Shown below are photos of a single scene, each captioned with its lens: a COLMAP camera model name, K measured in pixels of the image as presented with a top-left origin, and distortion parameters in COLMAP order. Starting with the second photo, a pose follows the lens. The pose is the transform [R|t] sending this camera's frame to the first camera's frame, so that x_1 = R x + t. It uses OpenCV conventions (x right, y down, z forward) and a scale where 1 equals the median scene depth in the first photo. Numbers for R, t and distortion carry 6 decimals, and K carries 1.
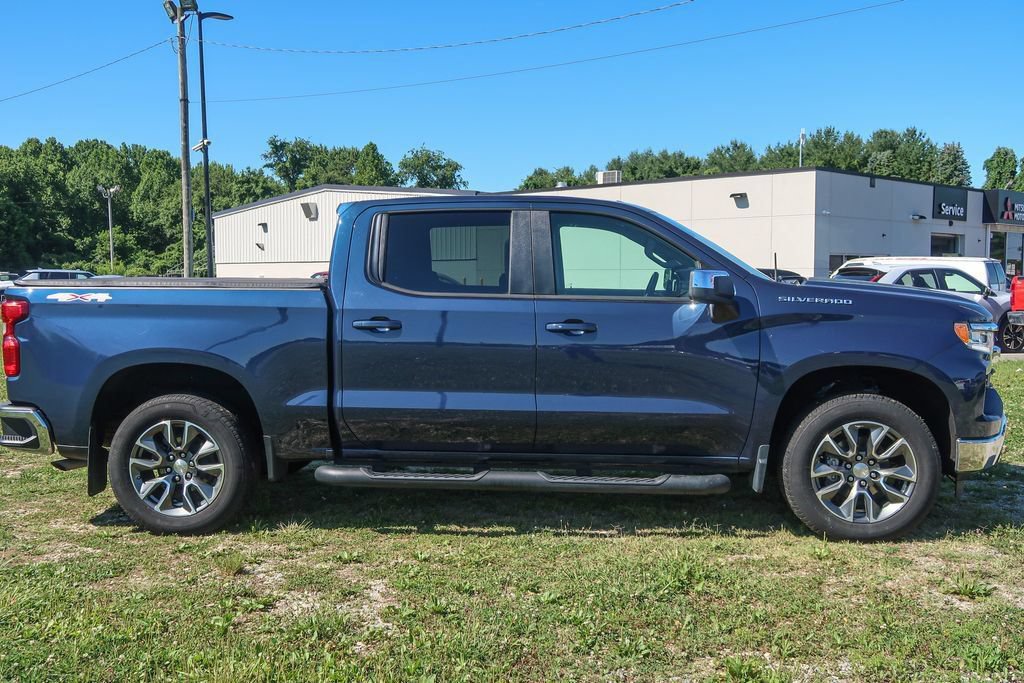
lens RADIAL K [[1063.7, 0, 512.0], [0, 1063.7, 341.5], [0, 0, 1]] dist [0.001463, 0.007795]
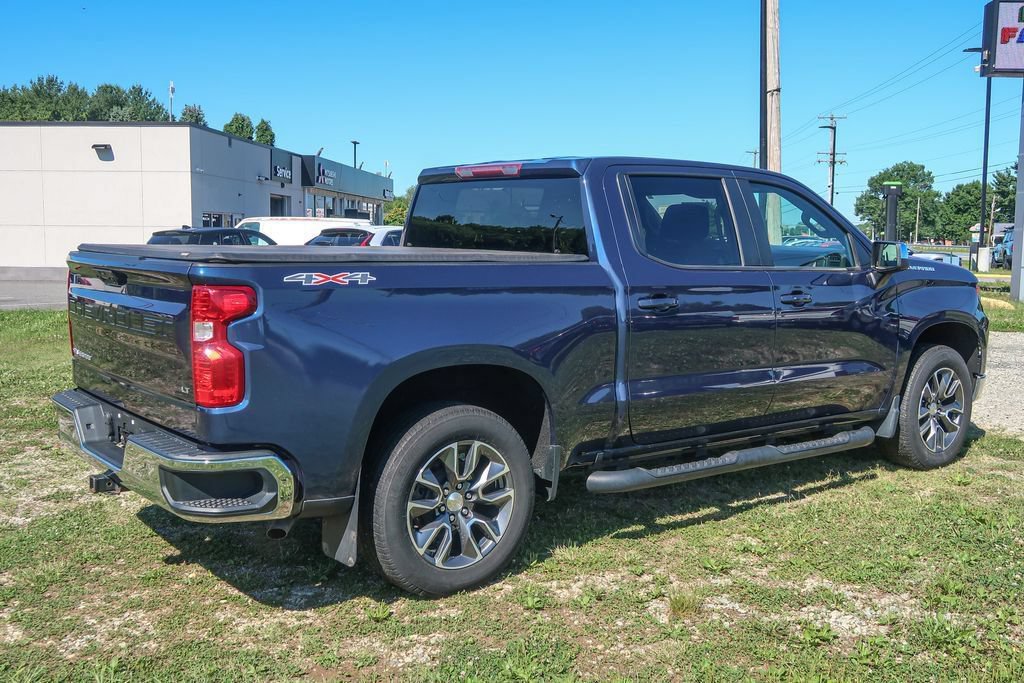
lens RADIAL K [[1044.2, 0, 512.0], [0, 1044.2, 341.5], [0, 0, 1]] dist [0.005642, -0.000520]
pose [[0.735883, -0.063298, 0.674144, -0.763251], [0.034548, 0.997834, 0.055980, -0.034362], [-0.676227, -0.017904, 0.736476, 0.429626]]
